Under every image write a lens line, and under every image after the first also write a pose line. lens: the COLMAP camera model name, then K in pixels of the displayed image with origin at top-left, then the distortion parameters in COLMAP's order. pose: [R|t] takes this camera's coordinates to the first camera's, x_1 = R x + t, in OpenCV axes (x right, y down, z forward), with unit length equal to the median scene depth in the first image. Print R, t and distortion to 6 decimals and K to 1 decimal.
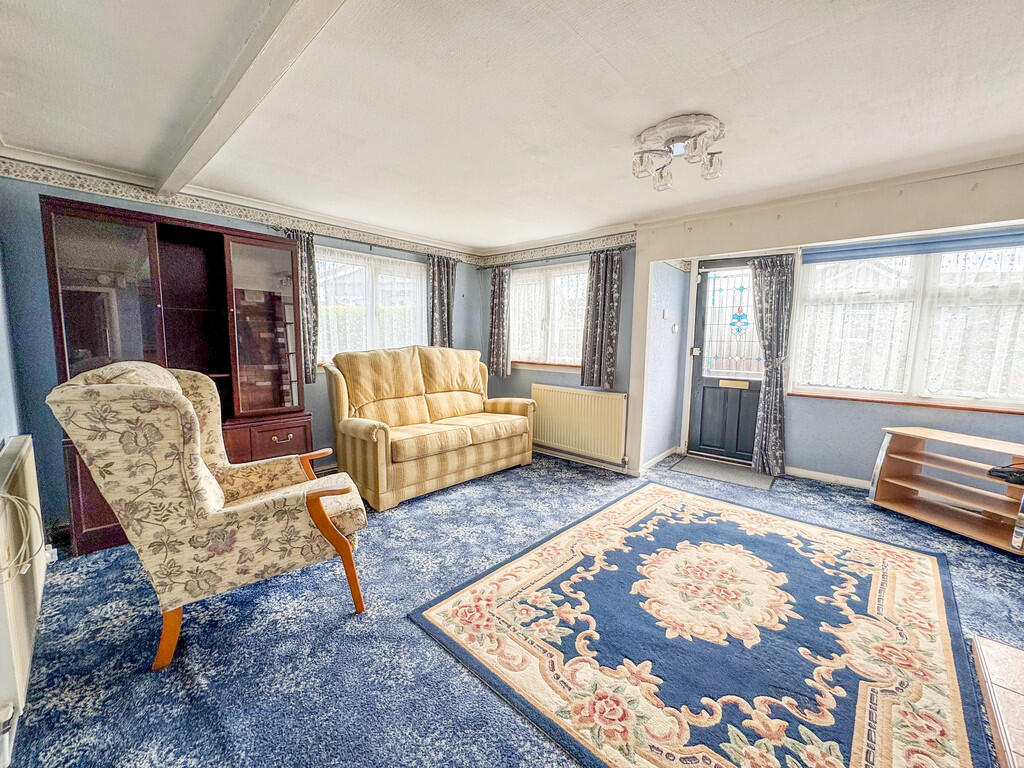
lens RADIAL K [[409.1, 0, 512.0], [0, 409.1, 384.0], [0, 0, 1]] dist [-0.001322, -0.000110]
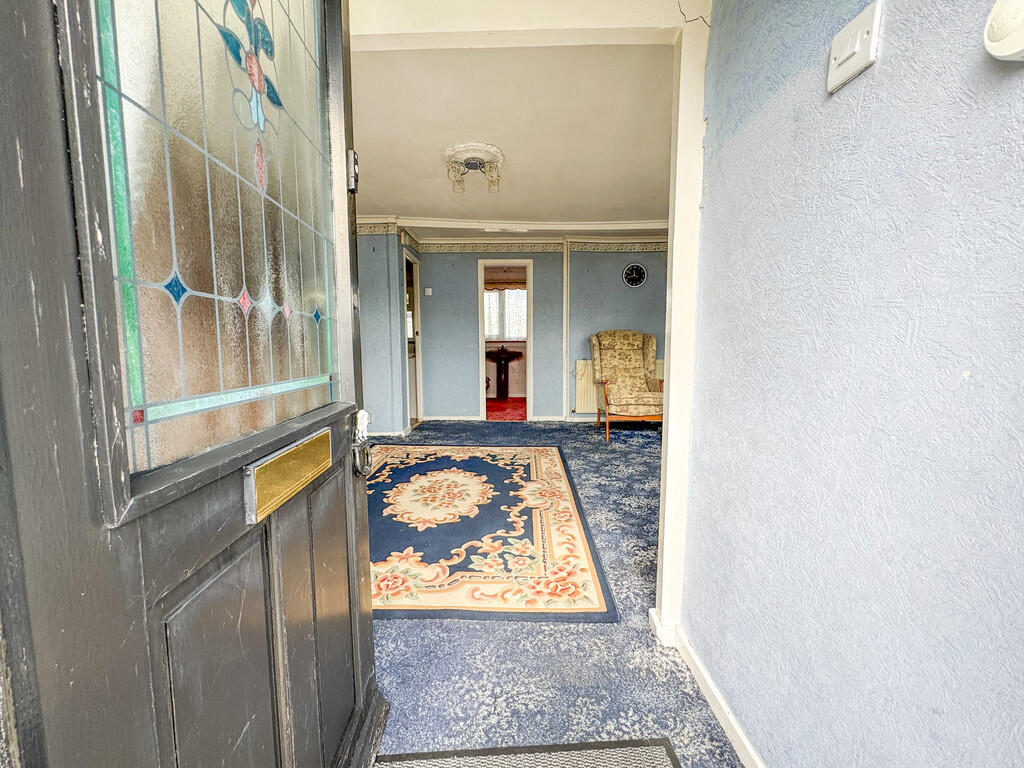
lens RADIAL K [[409.1, 0, 512.0], [0, 409.1, 384.0], [0, 0, 1]] dist [-0.001322, -0.000110]
pose [[-0.748201, 0.059582, -0.660791, 1.135158], [-0.081996, 0.980020, 0.181209, -0.099831], [0.658386, 0.189763, -0.728367, 1.994341]]
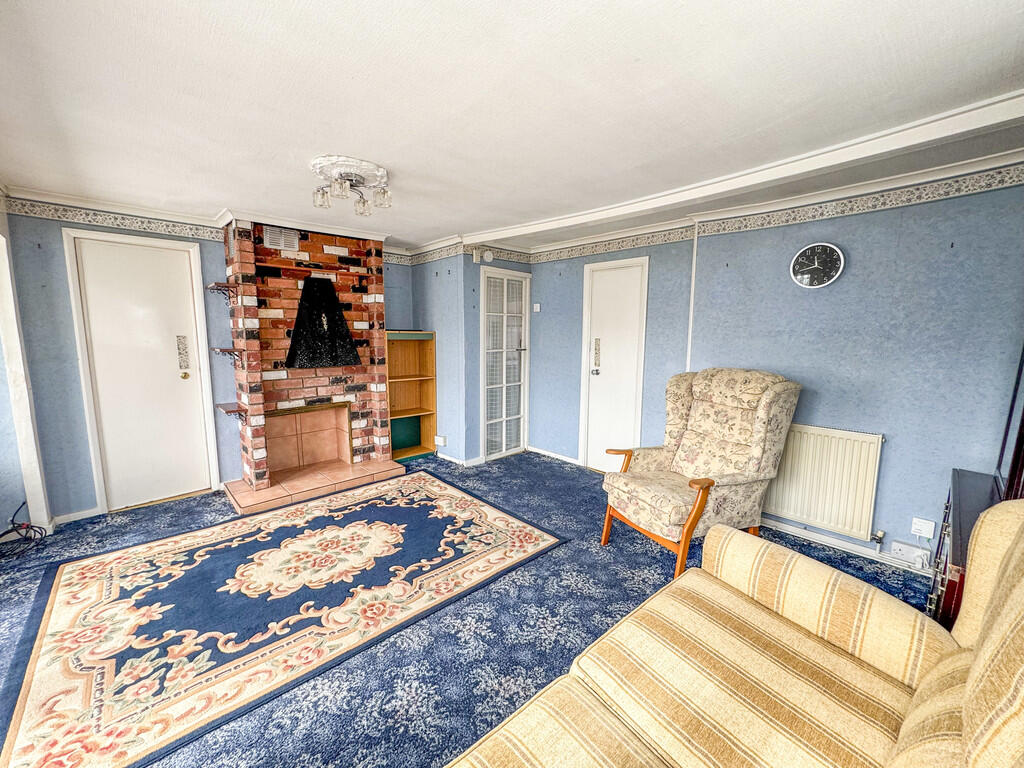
lens RADIAL K [[409.1, 0, 512.0], [0, 409.1, 384.0], [0, 0, 1]] dist [-0.001322, -0.000110]
pose [[-0.997440, -0.027336, 0.066071, -0.115088], [-0.010604, 0.970371, 0.241387, -0.278049], [-0.070712, 0.240068, -0.968177, 1.967237]]
